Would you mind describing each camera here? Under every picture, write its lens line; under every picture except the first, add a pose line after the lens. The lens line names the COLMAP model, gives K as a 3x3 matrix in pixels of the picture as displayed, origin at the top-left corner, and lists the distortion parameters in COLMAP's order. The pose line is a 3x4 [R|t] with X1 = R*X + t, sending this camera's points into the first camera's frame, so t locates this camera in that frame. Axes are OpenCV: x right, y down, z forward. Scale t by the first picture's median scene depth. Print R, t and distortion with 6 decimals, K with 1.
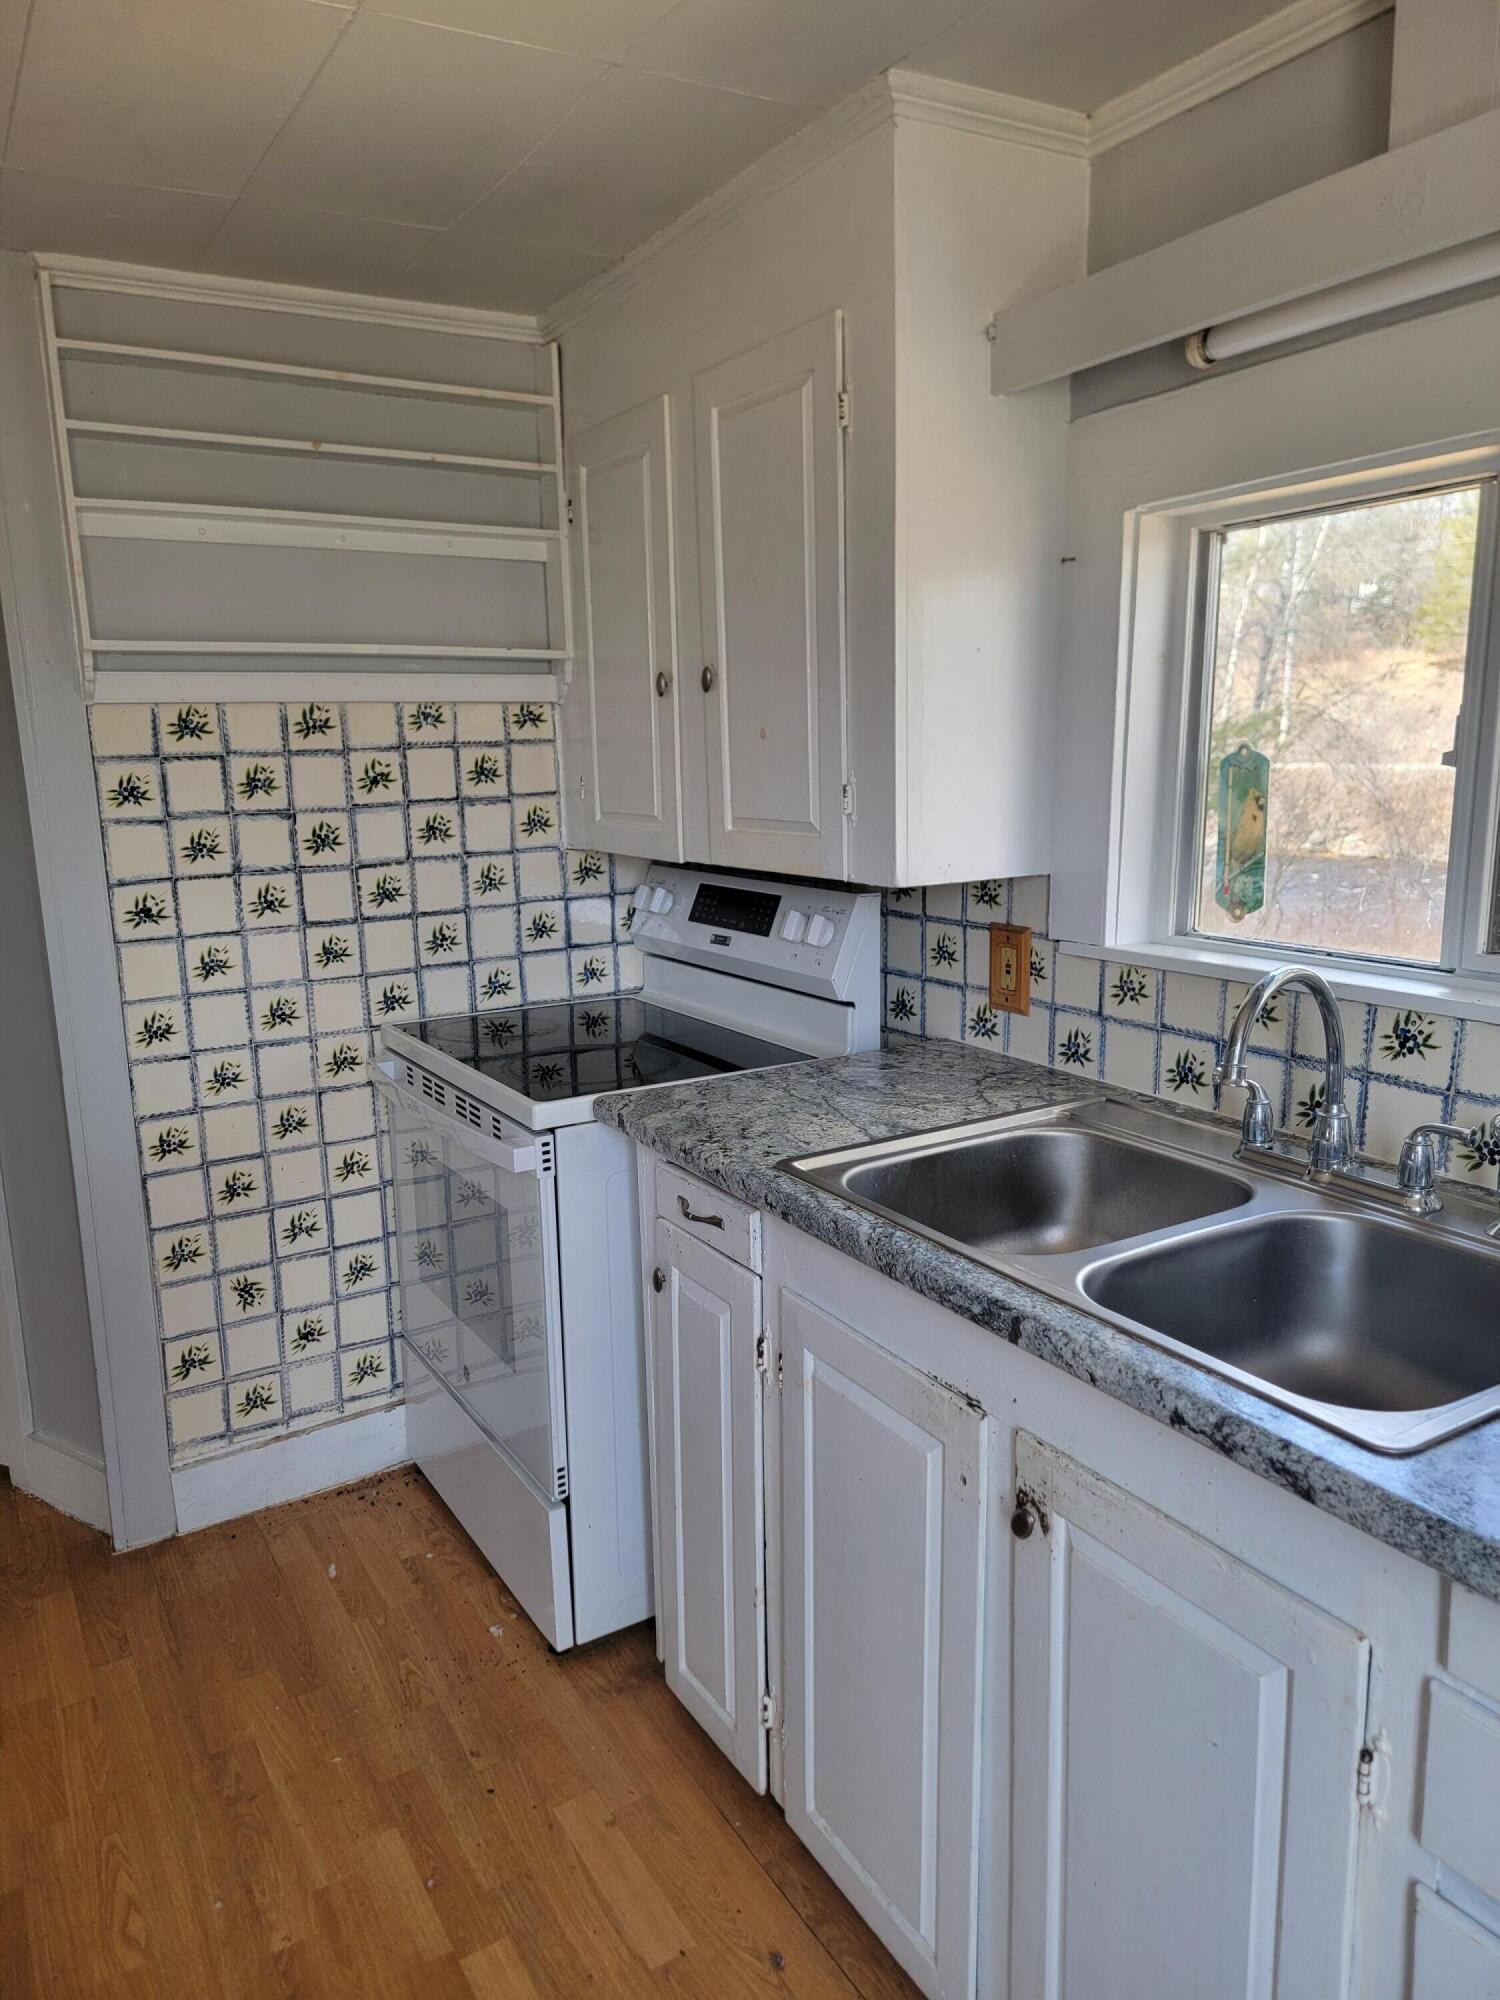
lens RADIAL K [[1409.6, 0, 747.5], [0, 1409.6, 1000.2], [0, 0, 1]] dist [0.054614, -0.012381]
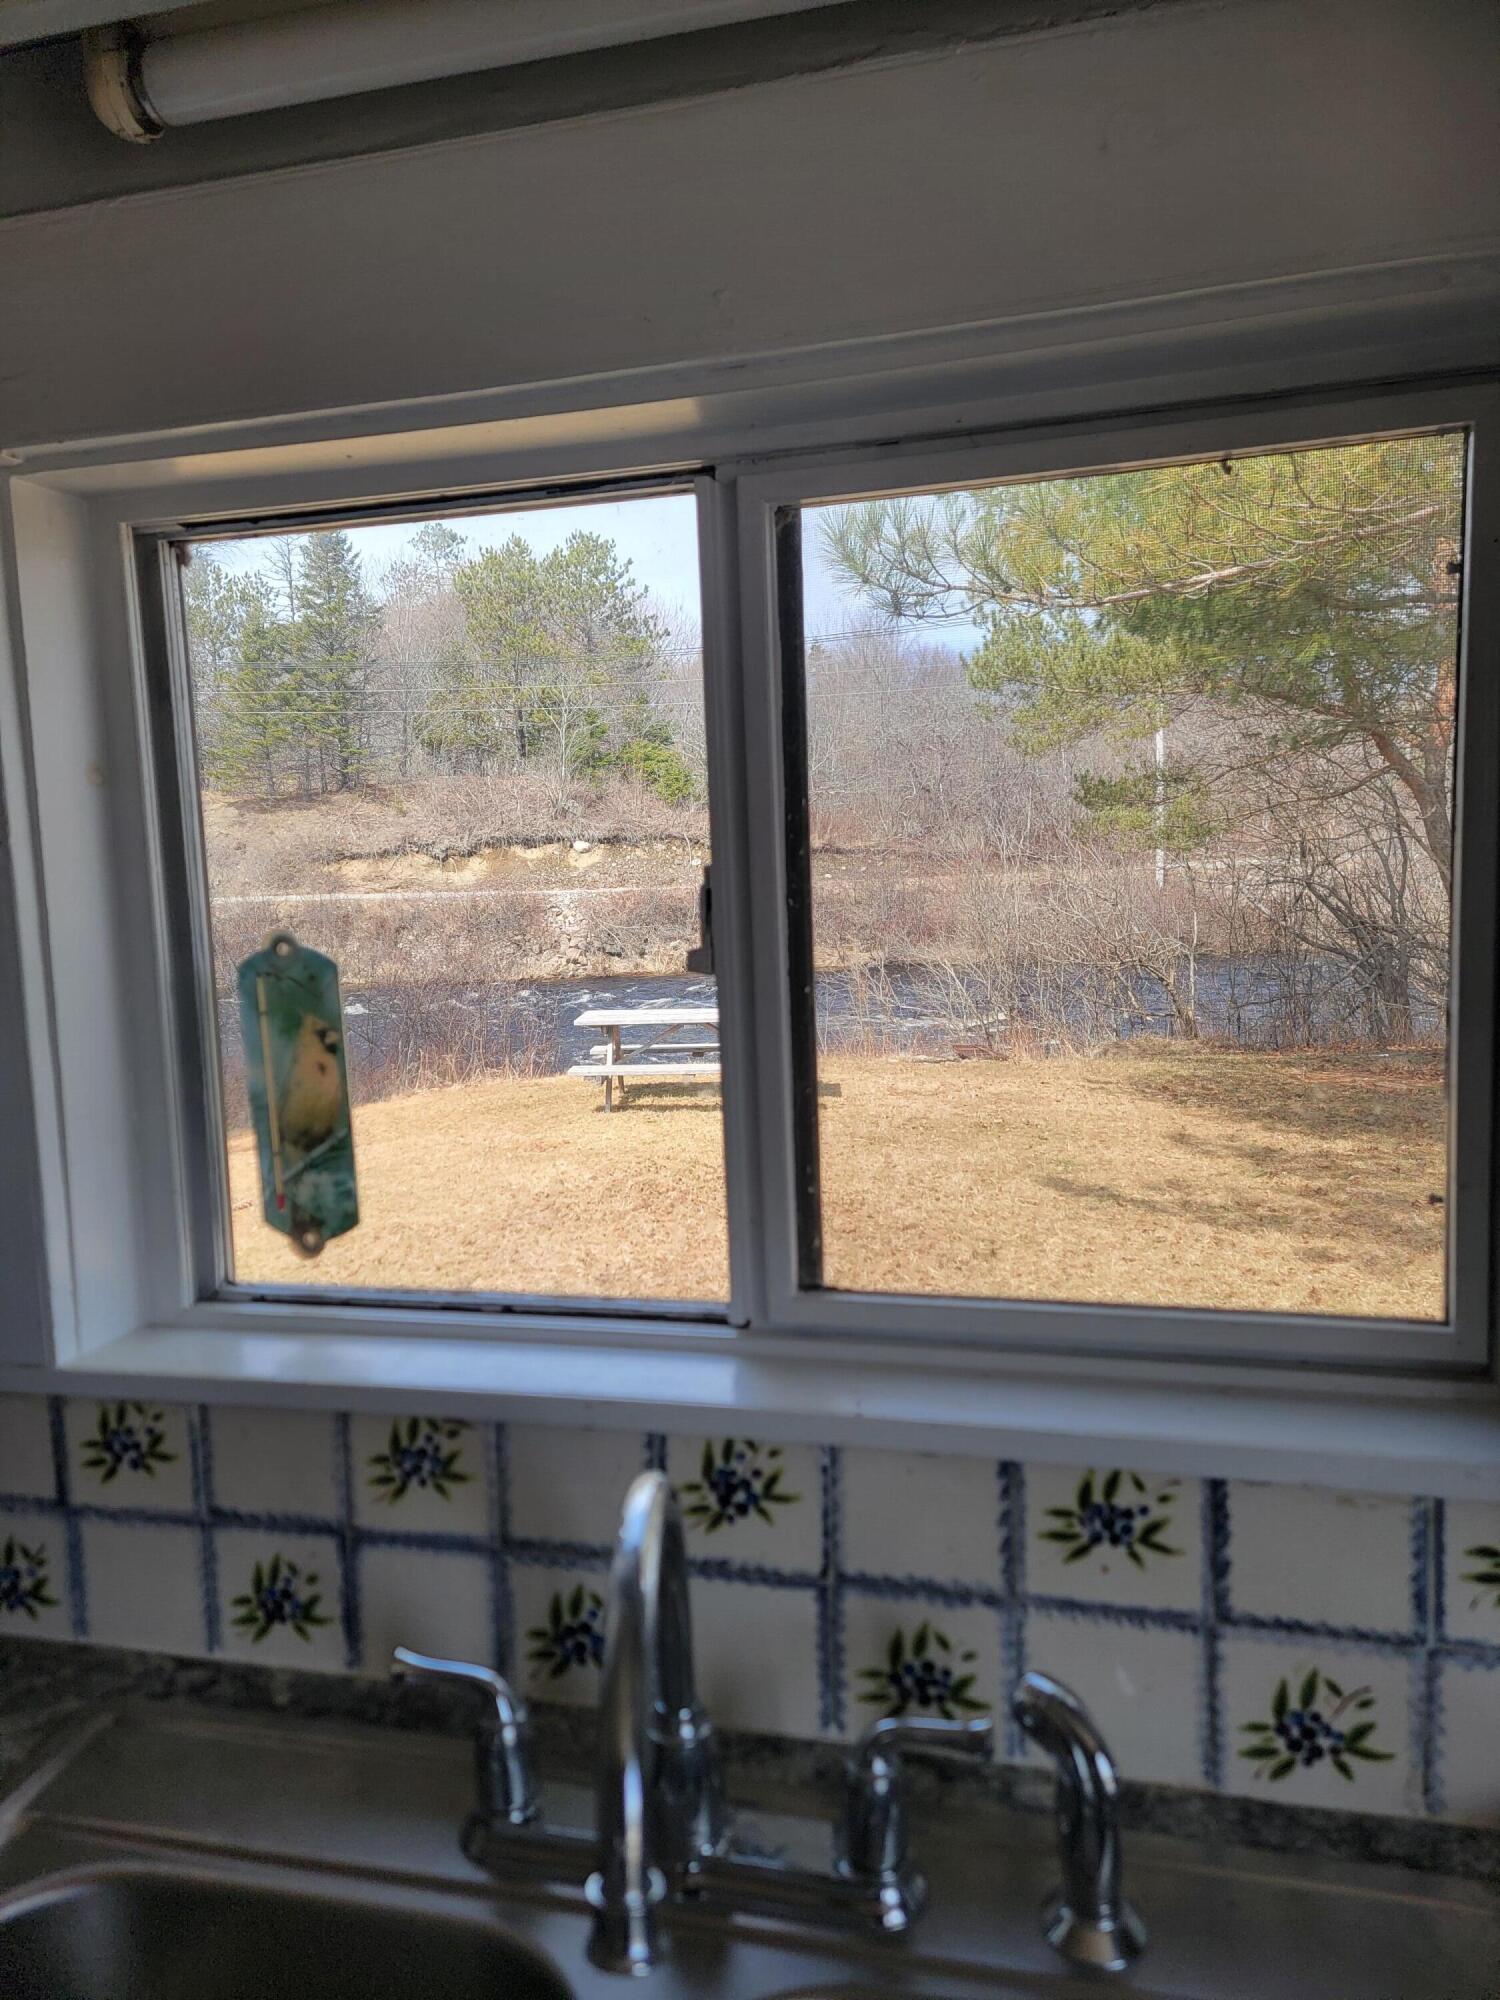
lens RADIAL K [[1409.6, 0, 741.1], [0, 1409.6, 1000.5], [0, 0, 1]] dist [0.054614, -0.012381]
pose [[0.709376, -0.097805, 0.698011, 0.095757], [0.155348, 0.987668, -0.019486, -0.118828], [-0.687497, 0.122257, 0.715822, 0.501551]]
